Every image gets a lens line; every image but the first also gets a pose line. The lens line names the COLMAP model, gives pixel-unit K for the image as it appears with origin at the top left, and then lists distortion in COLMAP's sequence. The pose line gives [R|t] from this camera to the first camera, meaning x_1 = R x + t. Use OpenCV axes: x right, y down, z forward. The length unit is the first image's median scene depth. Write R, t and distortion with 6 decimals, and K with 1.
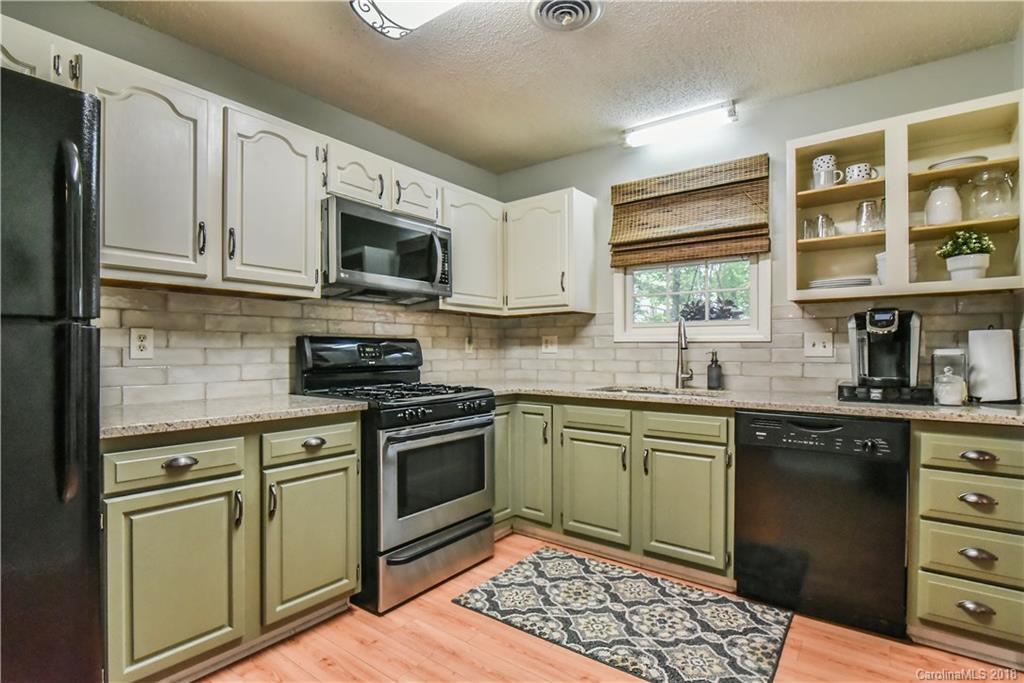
lens RADIAL K [[520.0, 0, 509.0], [0, 520.0, 343.7], [0, 0, 1]] dist [-0.015694, -0.000116]
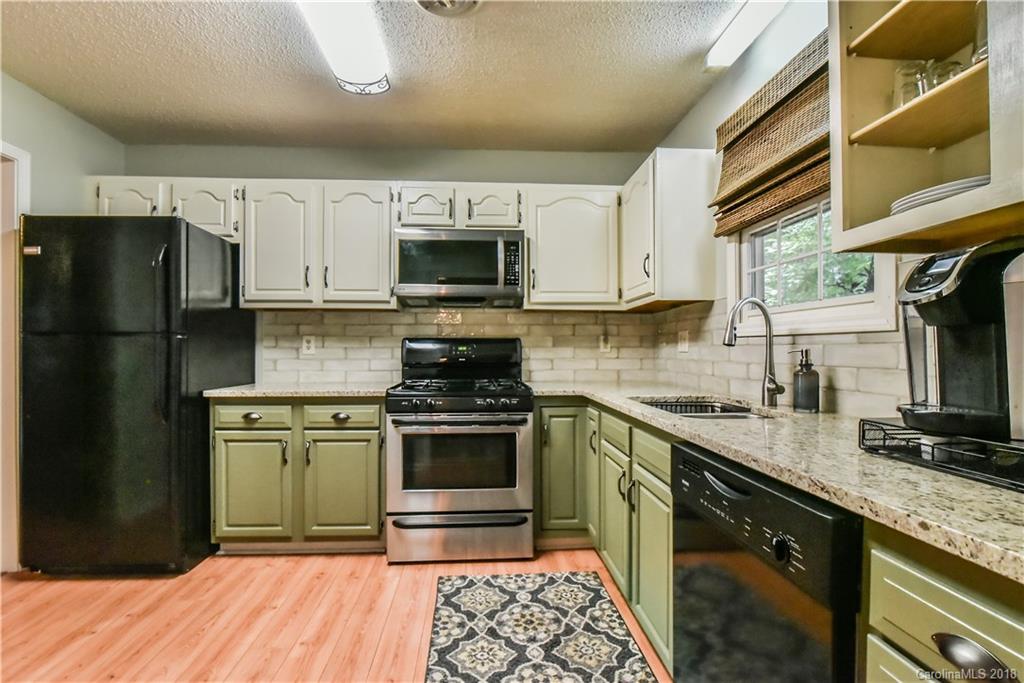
lens RADIAL K [[490.0, 0, 506.4], [0, 490.0, 347.2], [0, 0, 1]] dist [-0.022822, 0.002209]
pose [[0.630735, -0.006308, -0.775973, 0.731386], [0.010607, 0.999944, 0.000494, 0.010309], [0.775926, -0.008543, 0.630766, 0.432718]]
